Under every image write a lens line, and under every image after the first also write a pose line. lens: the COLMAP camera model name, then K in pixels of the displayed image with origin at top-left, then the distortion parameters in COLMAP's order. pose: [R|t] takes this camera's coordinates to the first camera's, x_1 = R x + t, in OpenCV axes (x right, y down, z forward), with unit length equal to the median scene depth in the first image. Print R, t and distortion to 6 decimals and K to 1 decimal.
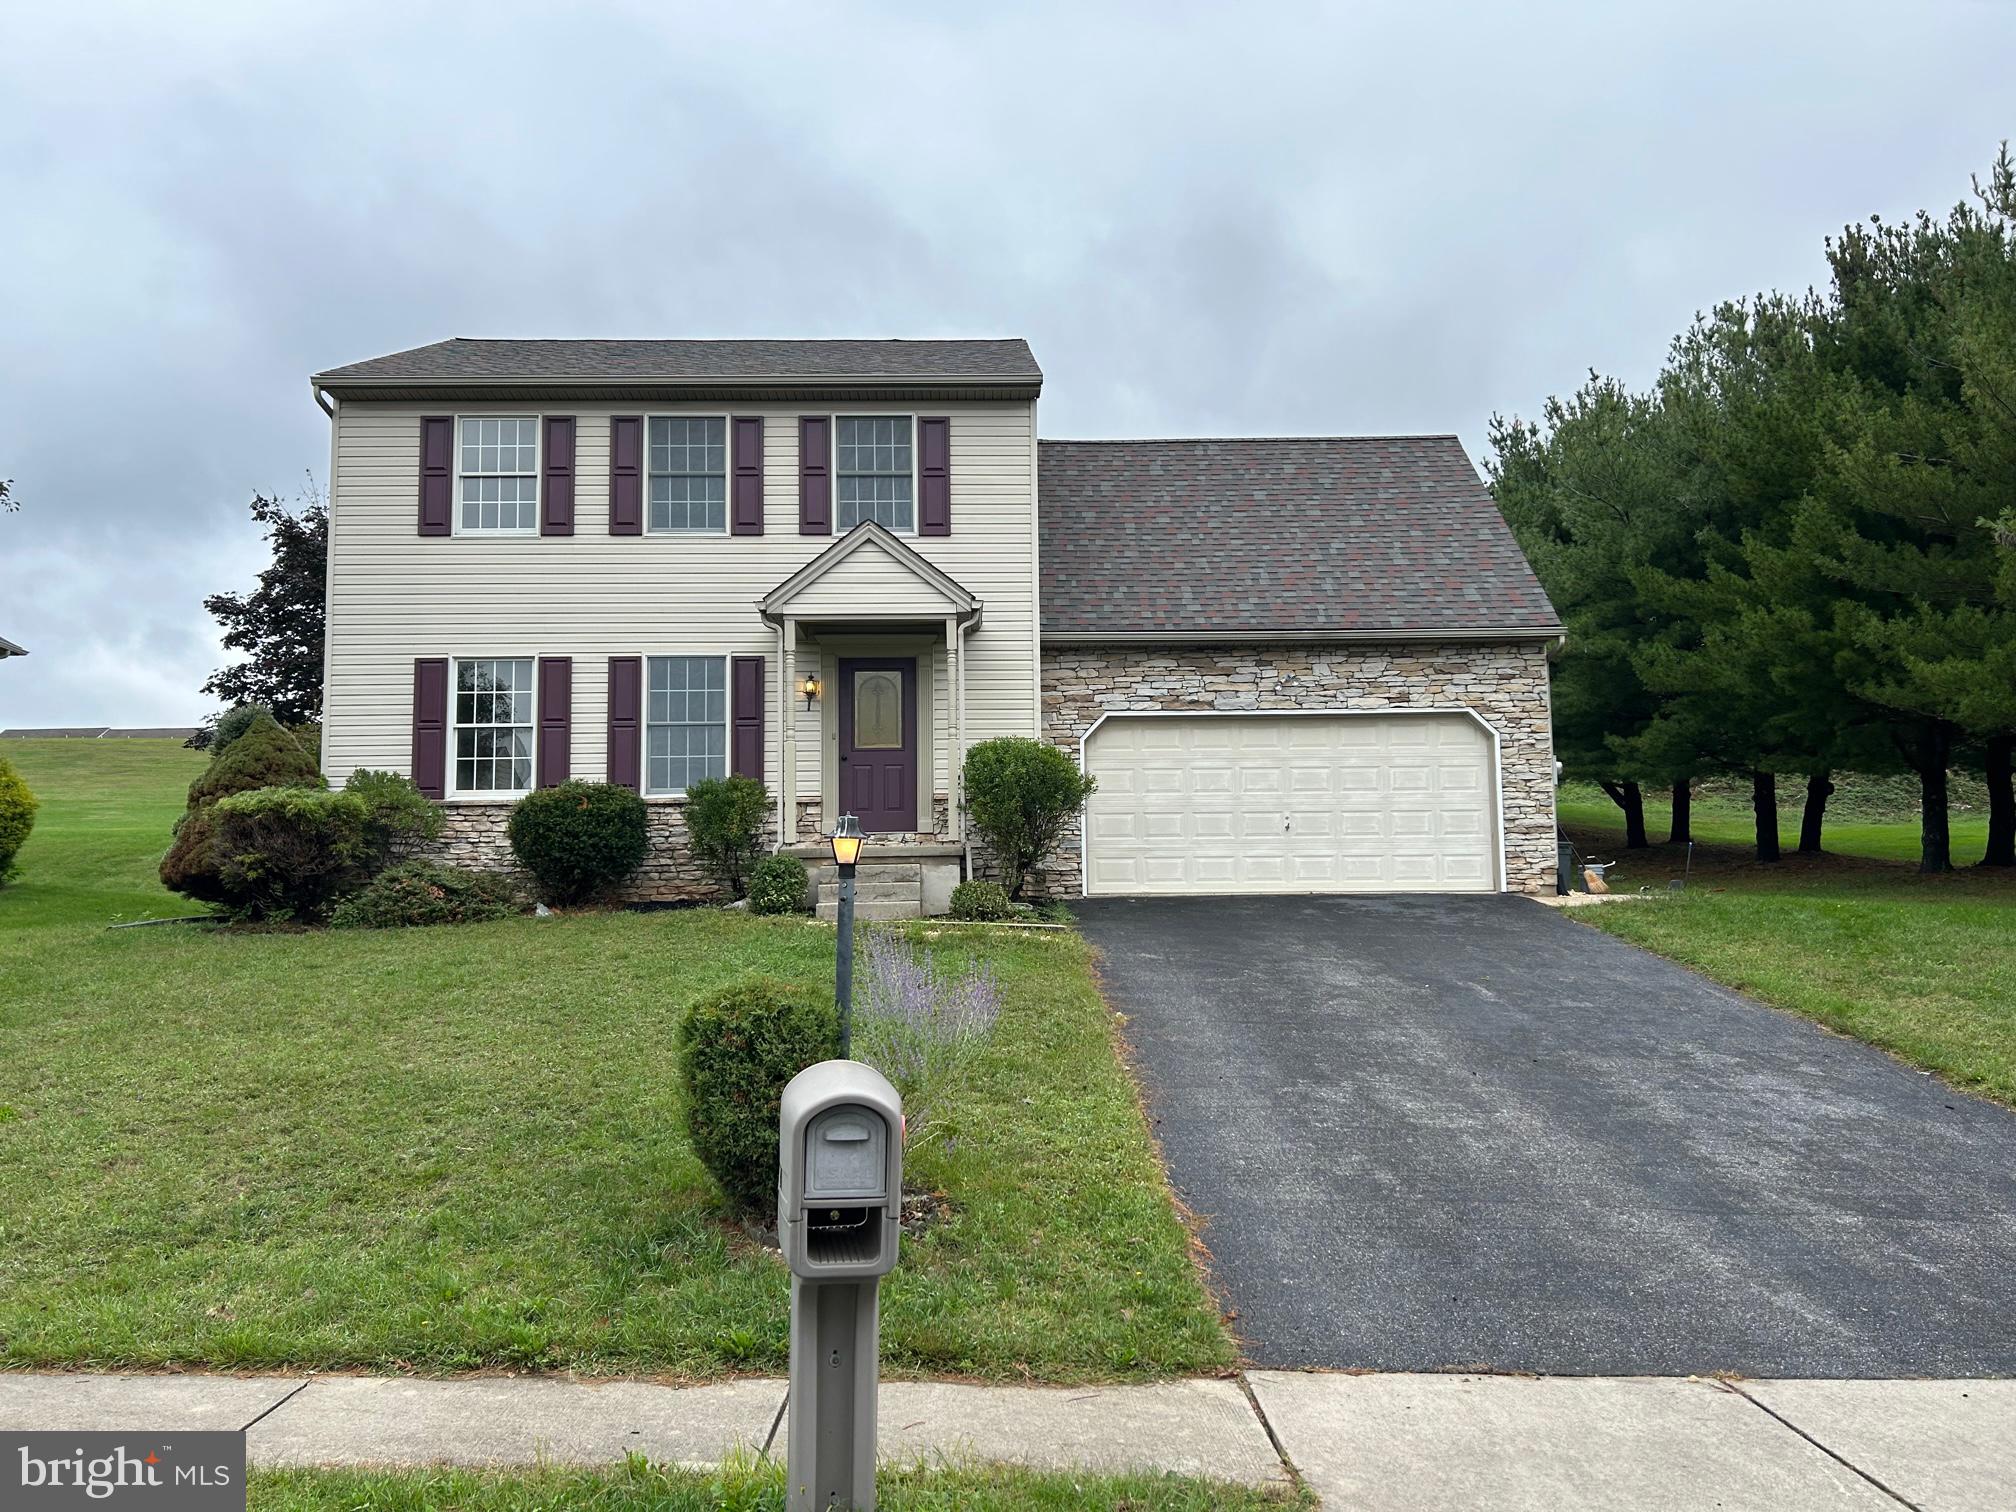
lens RADIAL K [[1485.8, 0, 998.2], [0, 1485.8, 747.6], [0, 0, 1]] dist [0.084315, -0.106679]
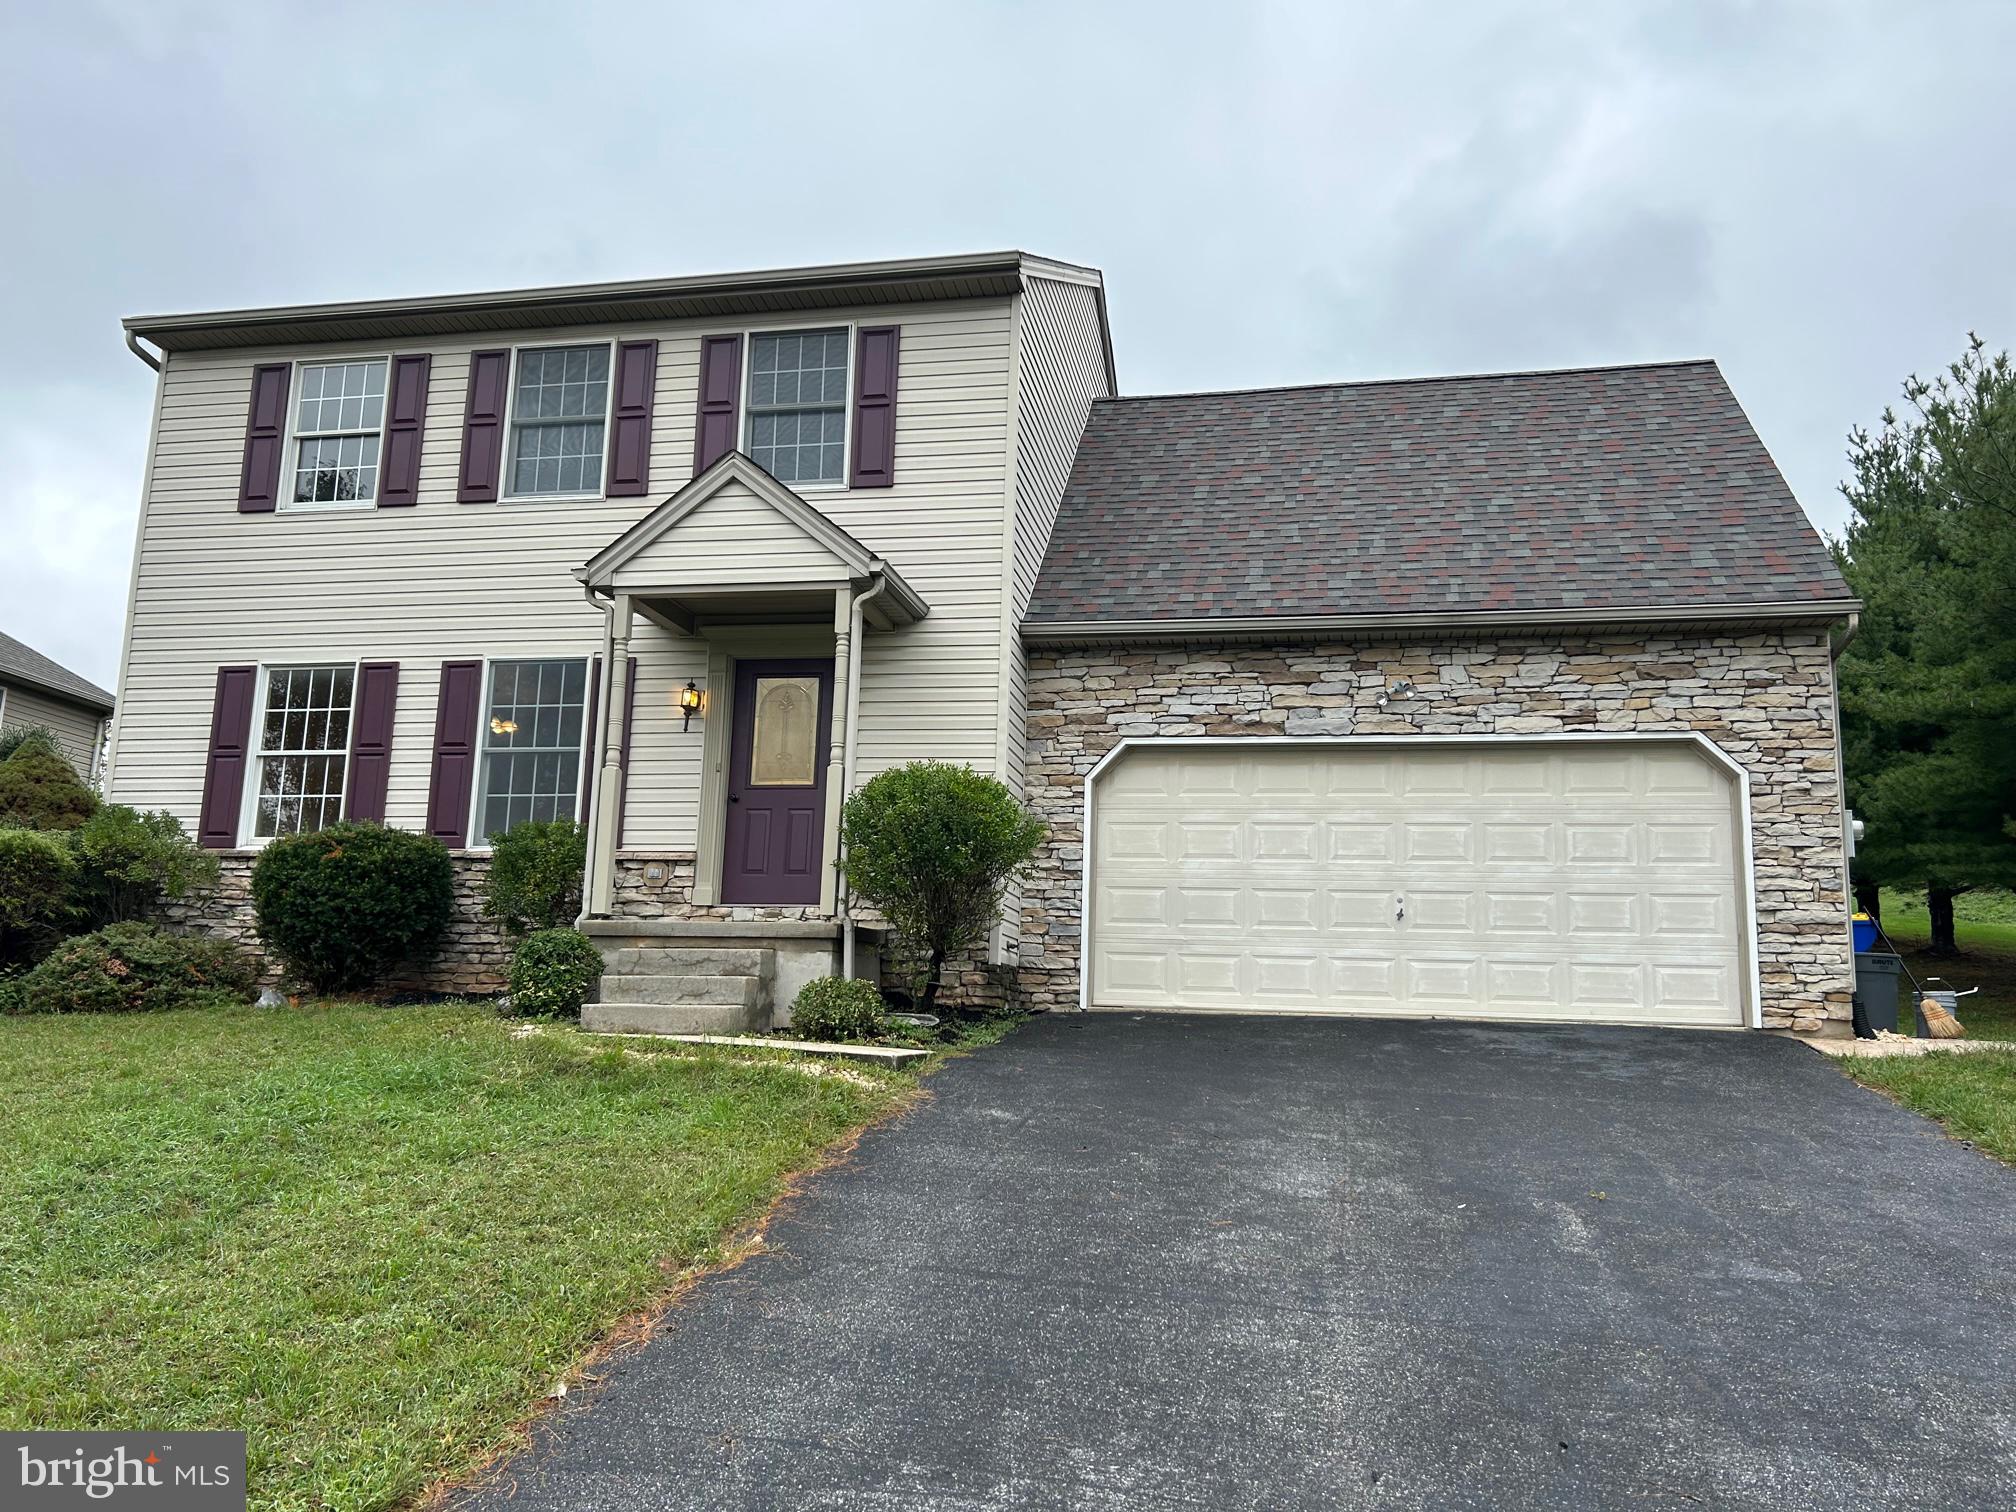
lens RADIAL K [[1505.9, 0, 995.8], [0, 1505.9, 755.8], [0, 0, 1]] dist [0.030643, -0.008118]
pose [[0.974752, 0.000984, -0.223287, 0.174412], [-0.015497, 0.997877, -0.063257, 0.029353], [0.222751, 0.065120, 0.972698, 0.321861]]
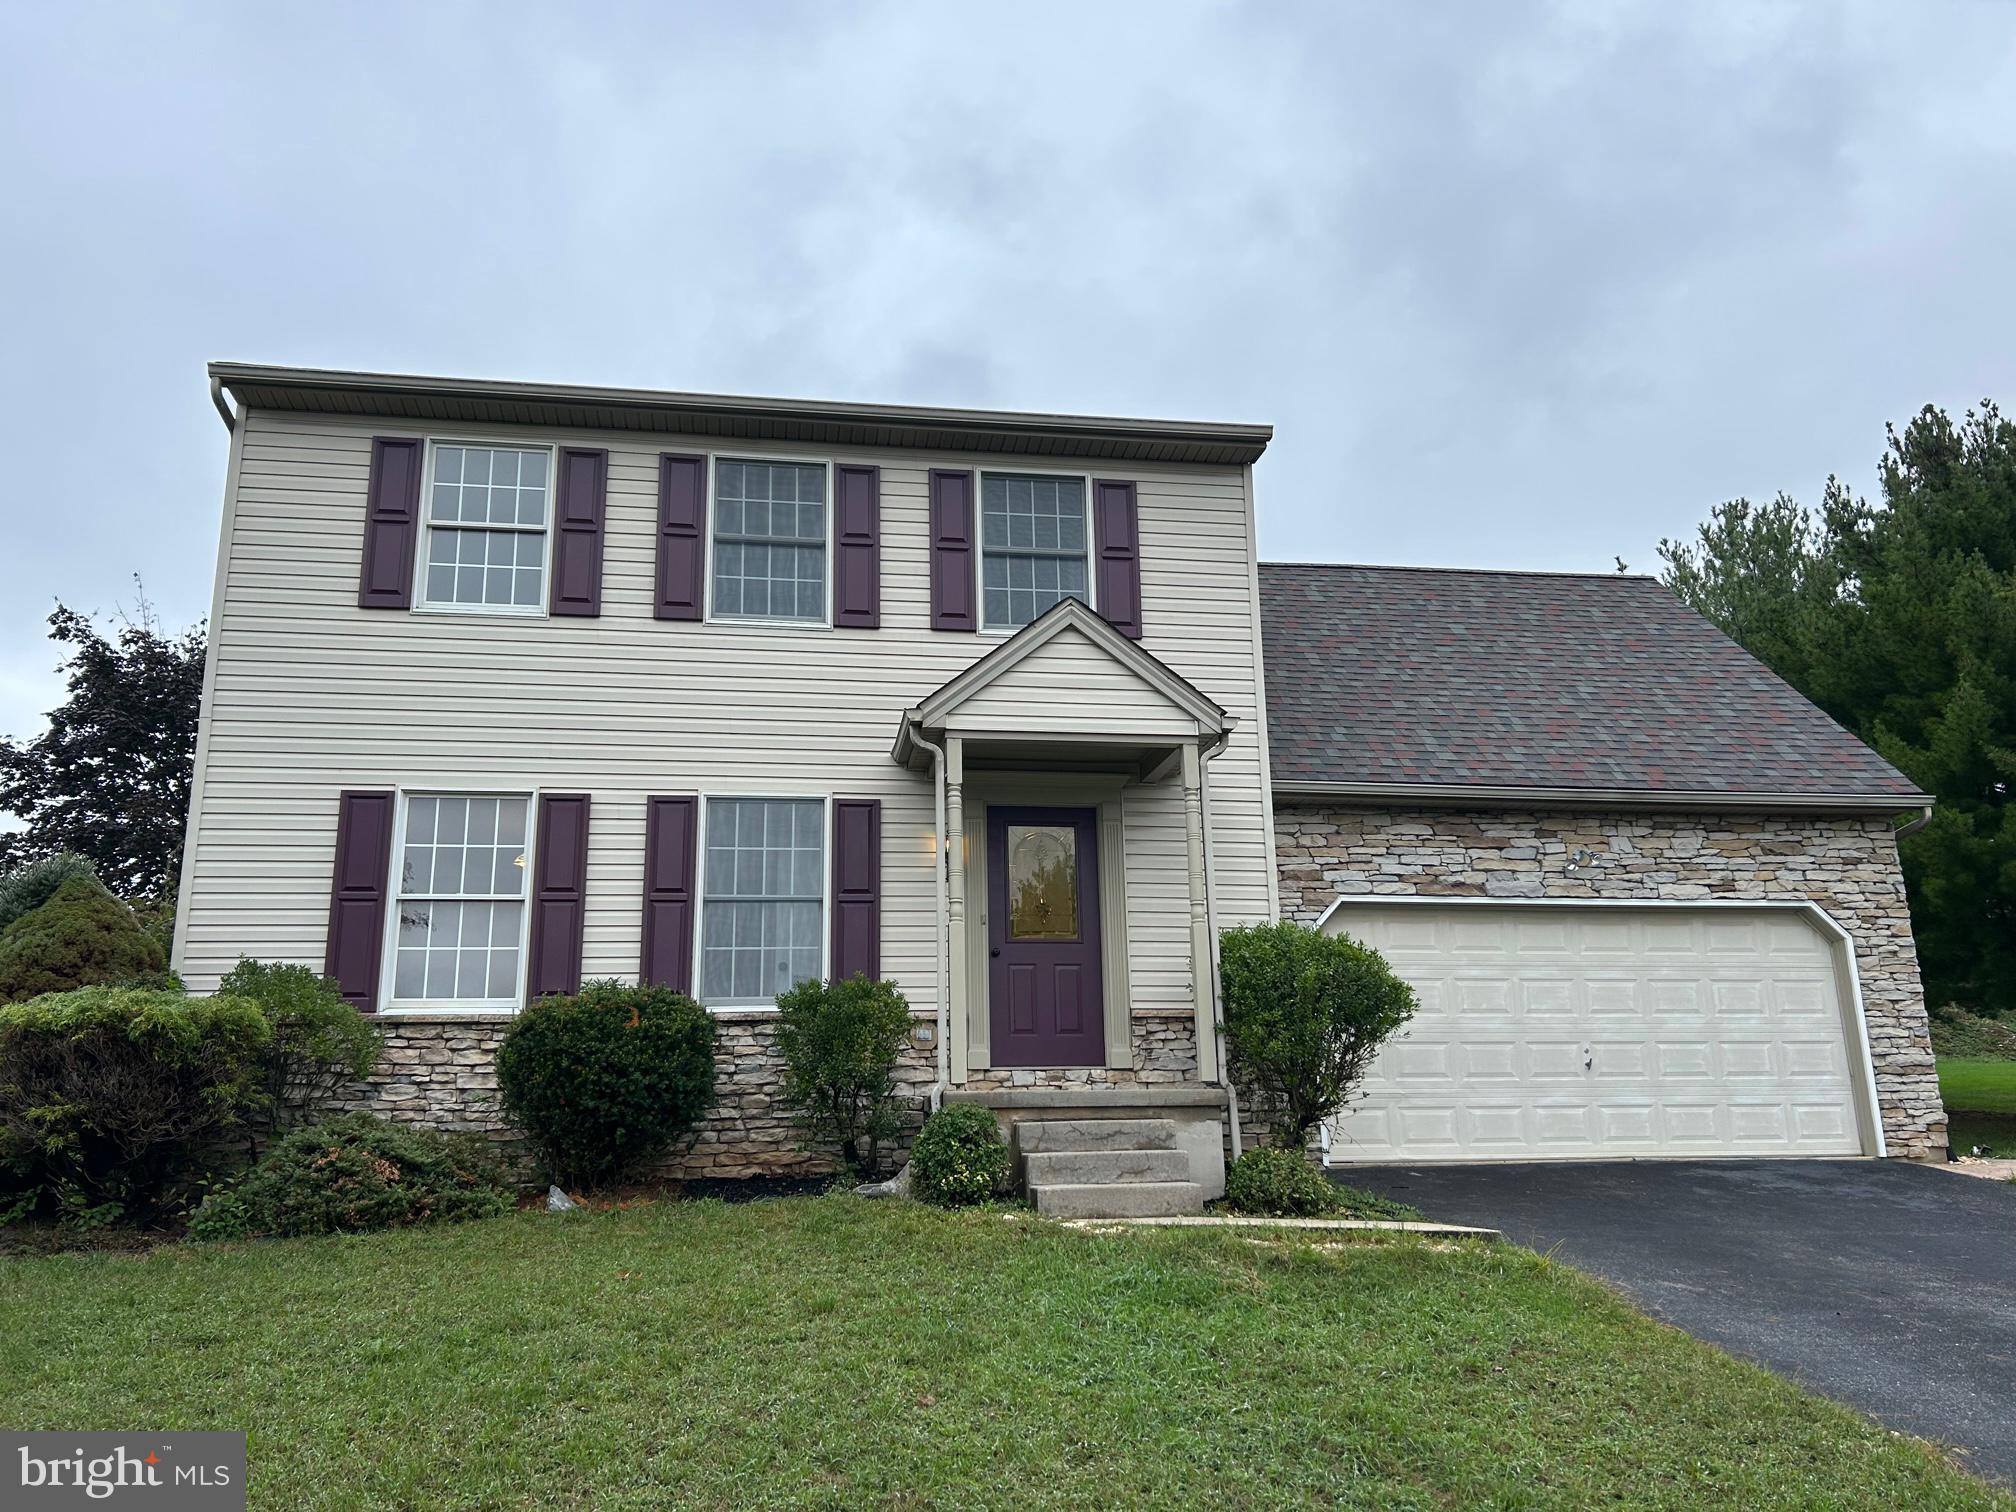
lens RADIAL K [[1499.1, 0, 1008.0], [0, 1499.1, 756.0], [0, 0, 1]] dist [0.073219, -0.082293]
pose [[0.990642, 0.030928, 0.132935, -0.187787], [-0.010976, 0.988886, -0.148271, 0.018795], [-0.136043, 0.145424, 0.979972, 0.315110]]
